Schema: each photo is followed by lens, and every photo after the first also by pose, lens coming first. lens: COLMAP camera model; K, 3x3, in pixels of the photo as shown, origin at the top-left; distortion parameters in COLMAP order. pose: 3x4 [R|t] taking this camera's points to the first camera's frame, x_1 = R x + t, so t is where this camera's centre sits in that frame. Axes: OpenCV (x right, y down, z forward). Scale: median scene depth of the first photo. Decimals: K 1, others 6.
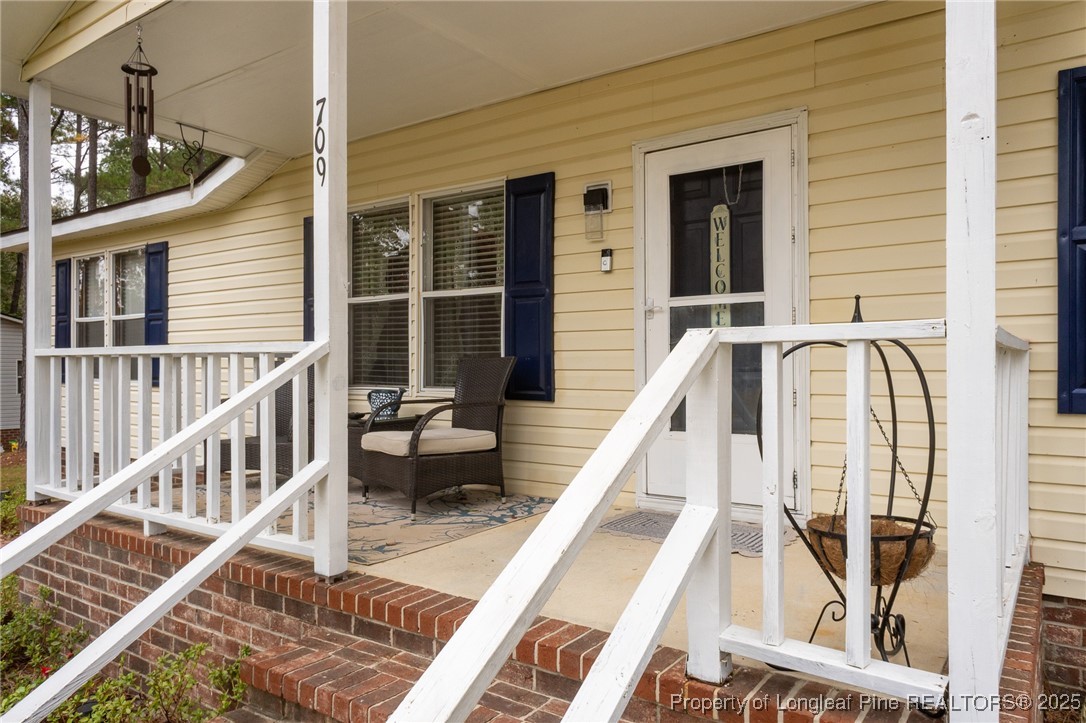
lens RADIAL K [[721.0, 0, 573.8], [0, 721.0, 363.4], [0, 0, 1]] dist [0.005727, 0.000688]
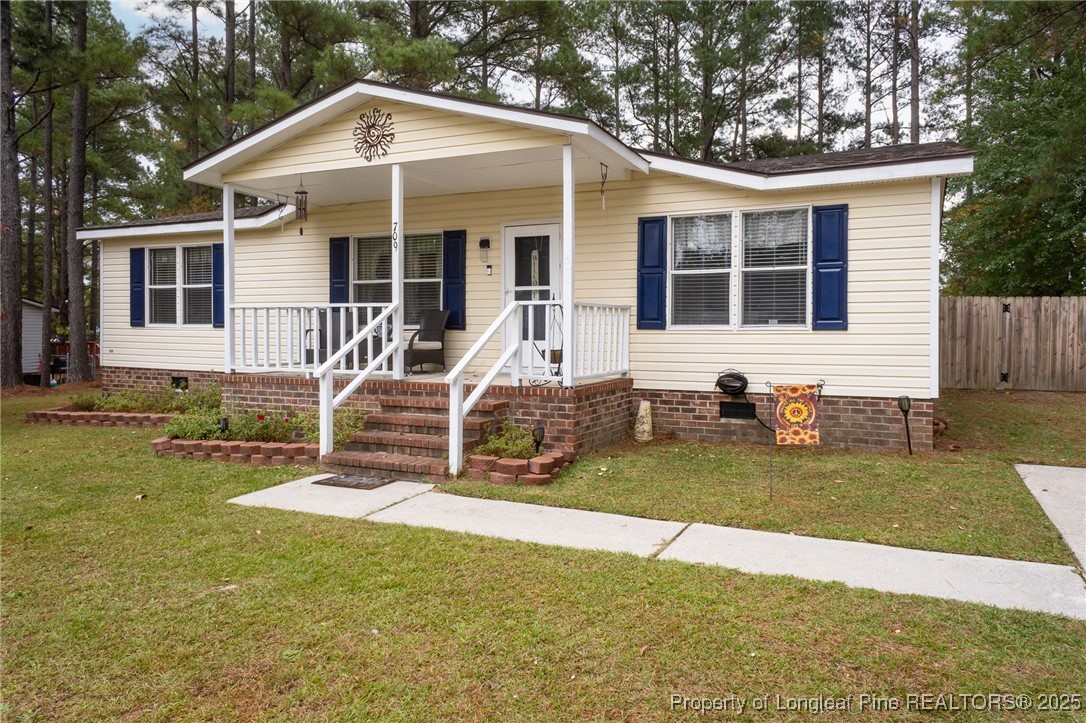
lens RADIAL K [[721.0, 0, 573.8], [0, 721.0, 363.4], [0, 0, 1]] dist [0.005727, 0.000688]
pose [[0.984959, -0.002614, 0.172770, -0.090542], [-0.005907, 0.998792, 0.048786, 0.046335], [-0.172689, -0.049073, 0.983753, -1.398560]]
